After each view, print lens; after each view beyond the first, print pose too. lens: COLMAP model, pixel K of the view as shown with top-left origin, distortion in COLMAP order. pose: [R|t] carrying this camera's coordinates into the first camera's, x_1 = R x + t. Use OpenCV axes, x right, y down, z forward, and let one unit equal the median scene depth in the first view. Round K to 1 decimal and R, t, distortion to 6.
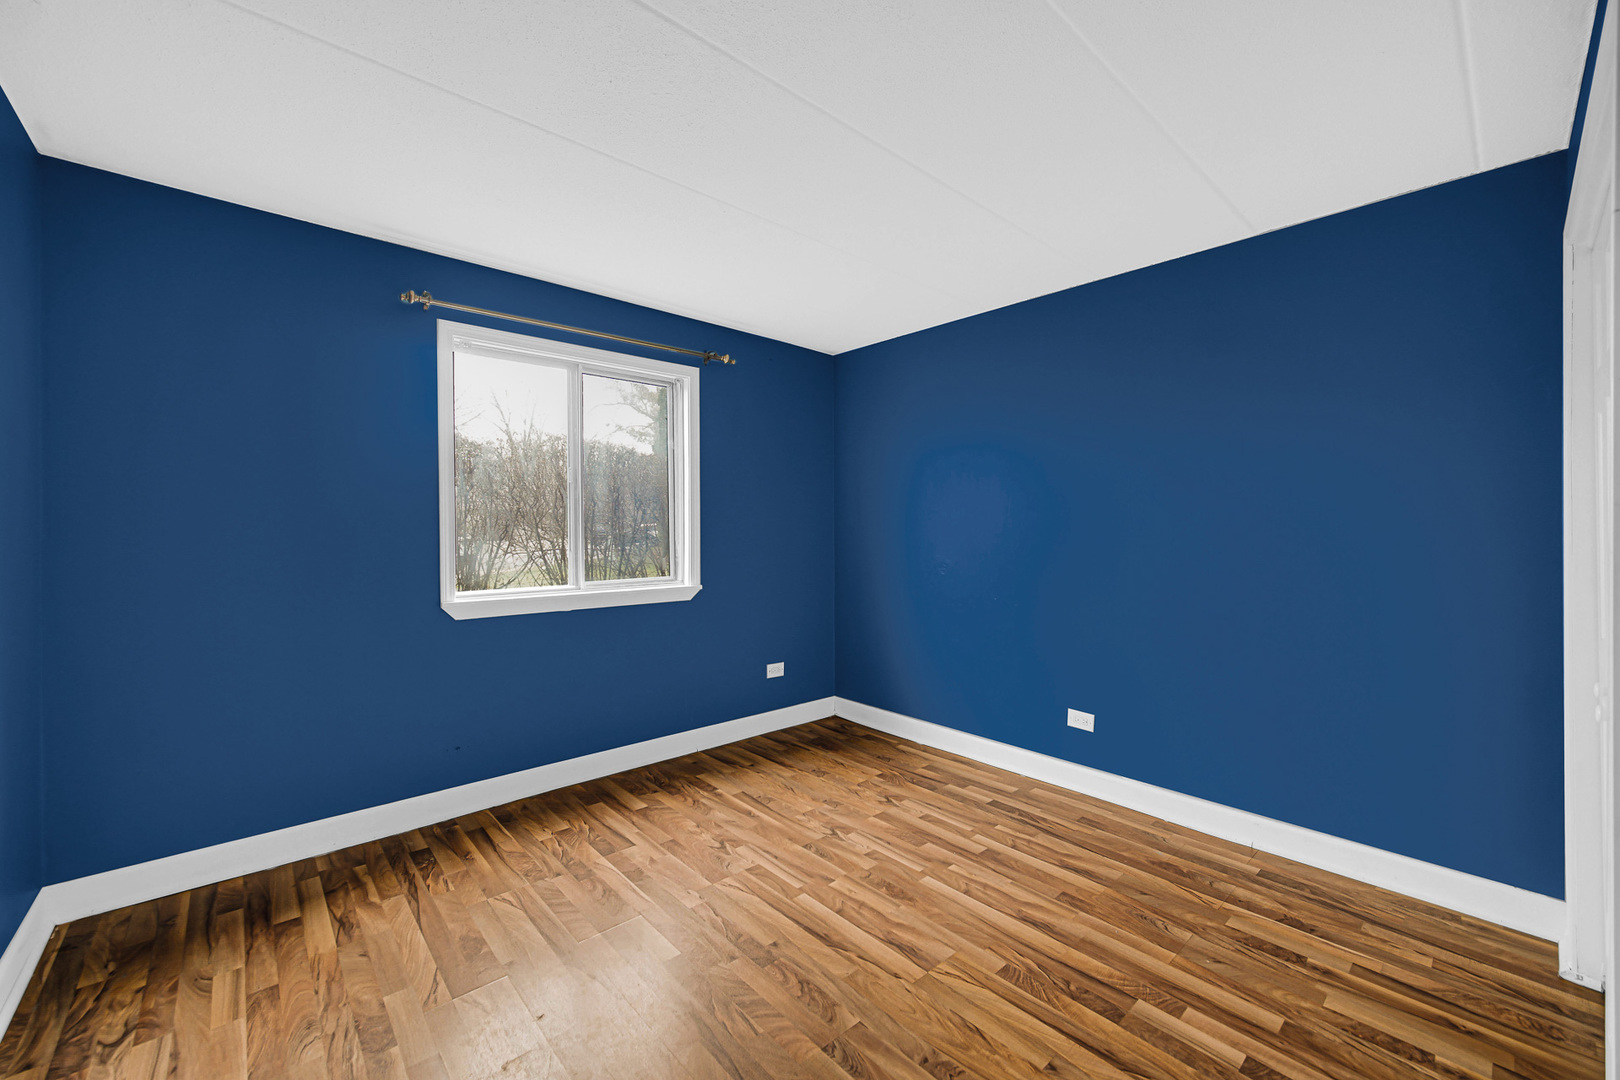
lens RADIAL K [[640.7, 0, 812.2], [0, 640.7, 529.0], [0, 0, 1]] dist [-0.001817, 0.000263]
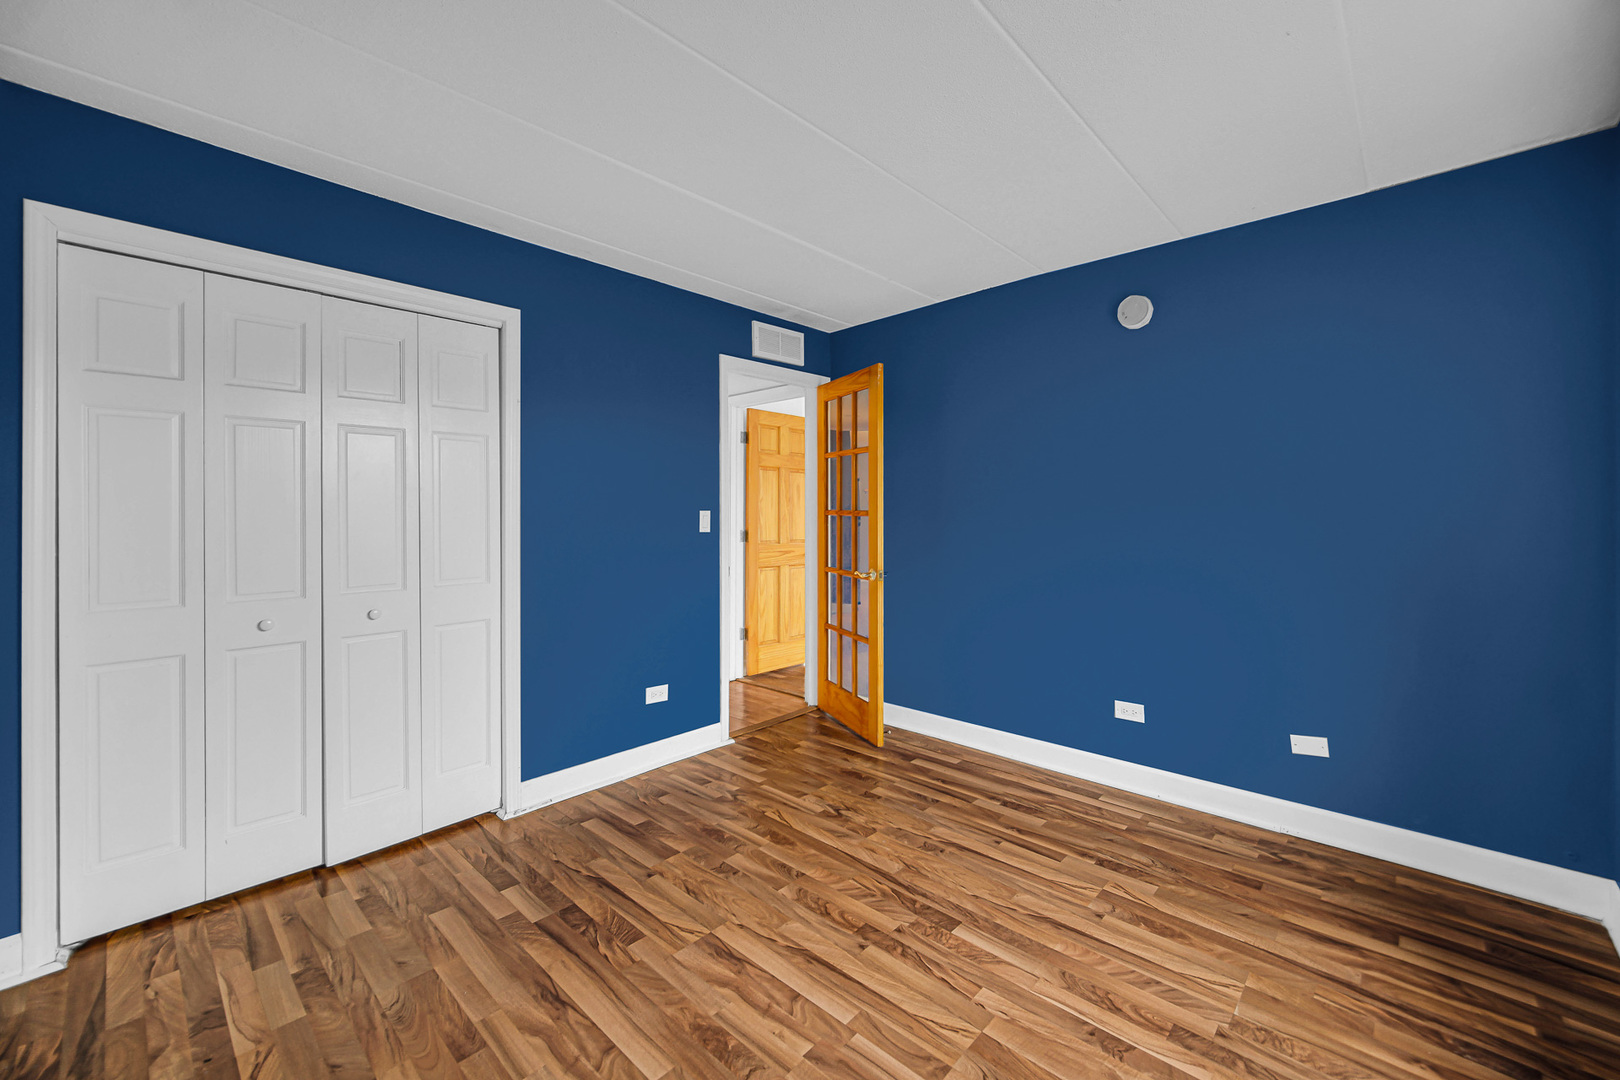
lens RADIAL K [[640.7, 0, 812.2], [0, 640.7, 529.0], [0, 0, 1]] dist [-0.001817, 0.000263]
pose [[-0.996496, 0.003268, -0.083576, 0.093066], [0.000849, 0.999580, 0.028961, -0.002531], [0.083636, 0.028788, -0.996080, 1.906895]]
